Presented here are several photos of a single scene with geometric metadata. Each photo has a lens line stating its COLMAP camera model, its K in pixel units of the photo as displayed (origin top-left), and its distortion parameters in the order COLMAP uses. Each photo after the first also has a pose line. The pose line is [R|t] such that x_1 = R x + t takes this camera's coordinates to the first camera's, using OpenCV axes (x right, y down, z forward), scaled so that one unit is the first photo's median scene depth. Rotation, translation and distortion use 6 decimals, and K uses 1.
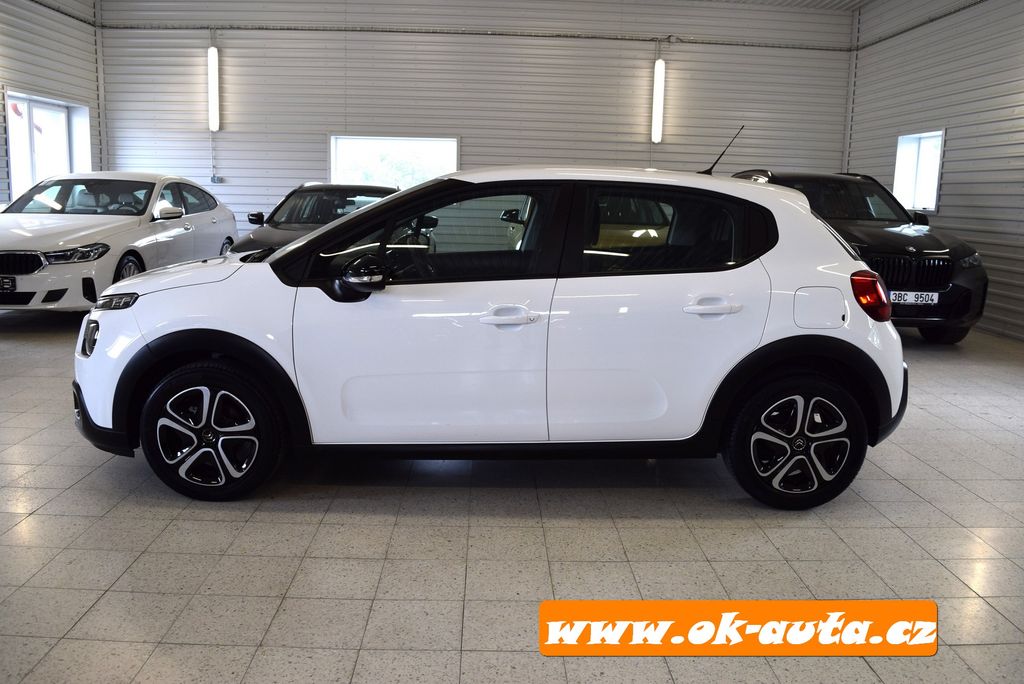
lens RADIAL K [[802.9, 0, 514.9], [0, 802.9, 340.5], [0, 0, 1]] dist [-0.093561, 0.016498]
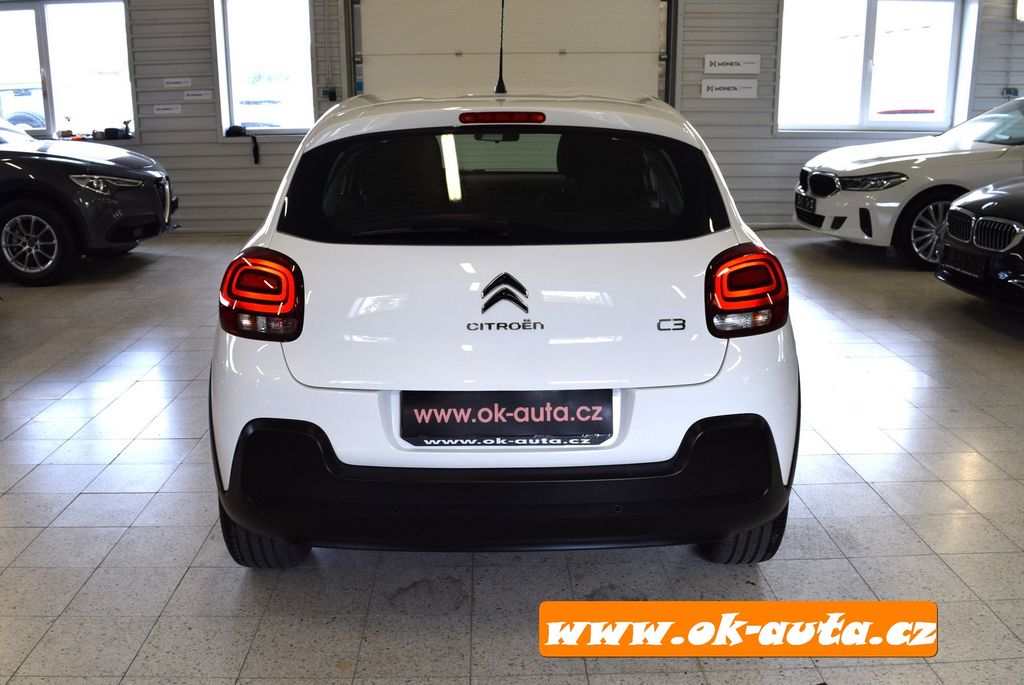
lens RADIAL K [[956.3, 0, 491.8], [0, 956.3, 362.6], [0, 0, 1]] dist [-0.092056, 0.015508]
pose [[-0.021454, 0.246102, -0.969007, 0.581590], [-0.169610, 0.954284, 0.246118, -0.106597], [0.985278, 0.169633, 0.021268, 0.583901]]
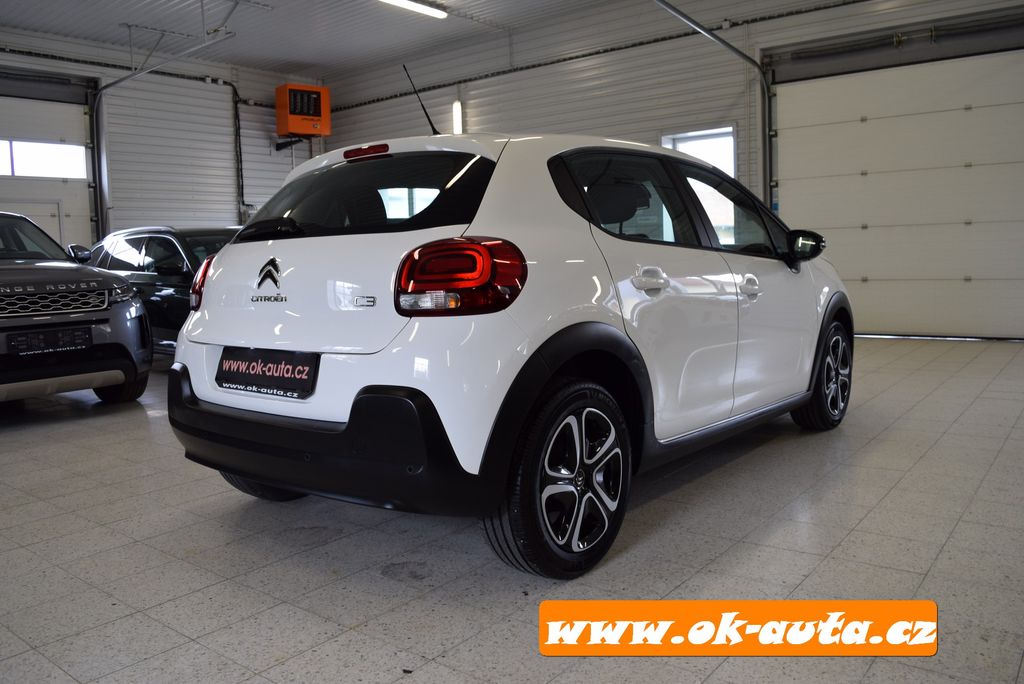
lens RADIAL K [[802.9, 0, 514.9], [0, 802.9, 340.5], [0, 0, 1]] dist [-0.093561, 0.016498]
pose [[-0.641762, 0.069303, -0.763766, 0.455129], [-0.121658, 0.974098, 0.190613, -0.100158], [0.757193, 0.215246, -0.616708, 0.902912]]
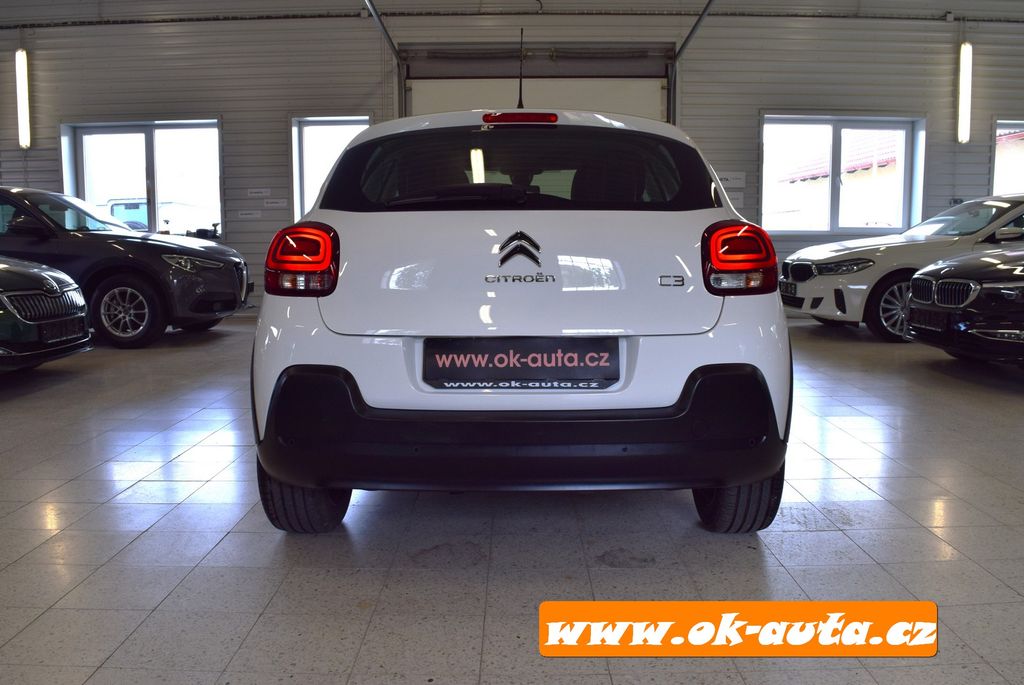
lens RADIAL K [[808.8, 0, 512.0], [0, 808.8, 342.5], [0, 0, 1]] dist [-0.089228, 0.009643]
pose [[-0.035952, 0.098481, -0.994489, 0.565830], [-0.174639, 0.979201, 0.103281, -0.044274], [0.983976, 0.177390, -0.018006, 0.600533]]
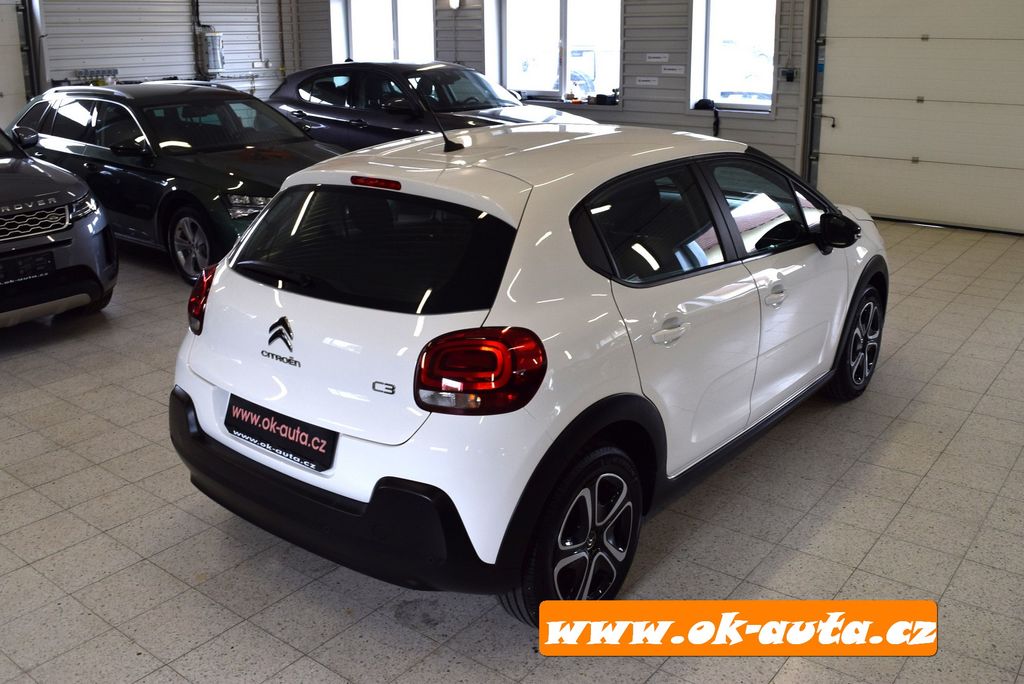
lens RADIAL K [[939.3, 0, 522.5], [0, 939.3, 285.6], [0, 0, 1]] dist [-0.097069, 0.021185]
pose [[-0.633431, 0.175476, -0.753640, 0.488074], [-0.149122, 0.928009, 0.341412, -0.222827], [0.759294, 0.328646, -0.561662, 0.895272]]
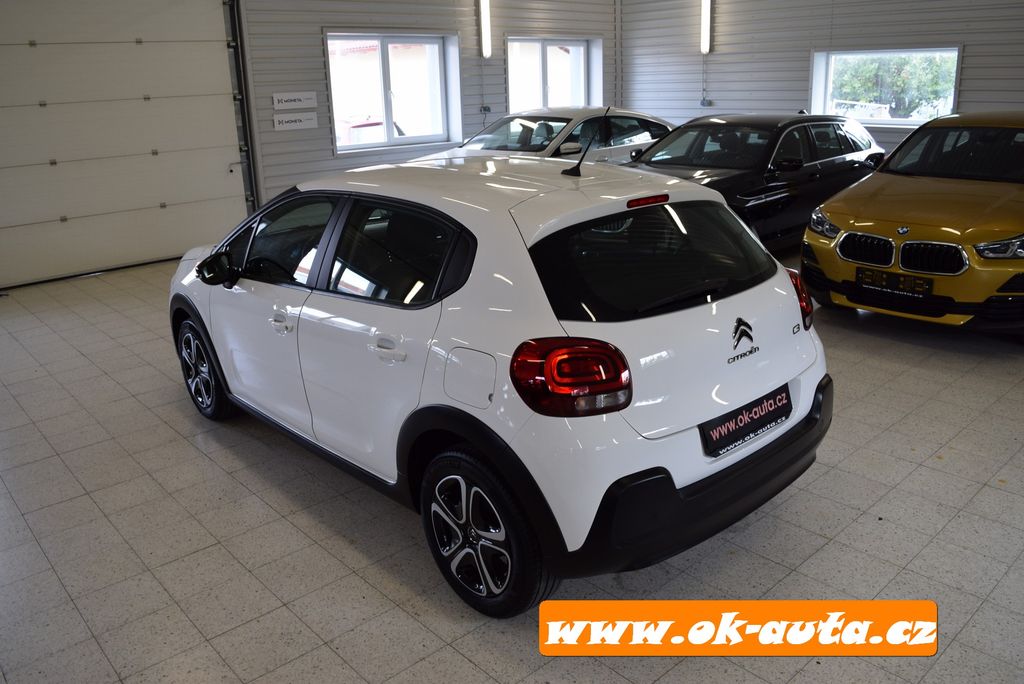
lens RADIAL K [[802.9, 0, 514.9], [0, 802.9, 340.5], [0, 0, 1]] dist [-0.093561, 0.016498]
pose [[0.648179, 0.184674, -0.738755, 0.466614], [-0.085995, 0.981693, 0.169952, -0.100509], [0.756616, -0.046630, 0.652194, 0.253076]]
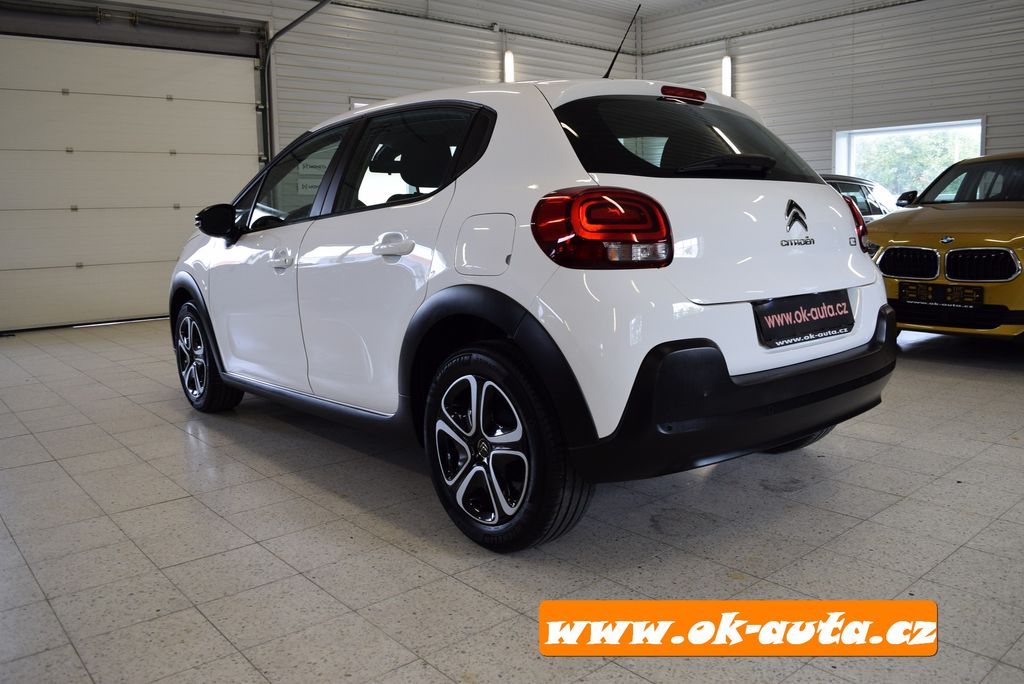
lens RADIAL K [[802.9, 0, 514.9], [0, 802.9, 340.5], [0, 0, 1]] dist [-0.093561, 0.016498]
pose [[0.627362, 0.071474, -0.775441, 0.442335], [-0.100456, 0.994887, 0.010427, 0.014203], [0.772221, 0.071356, 0.631334, 0.287119]]
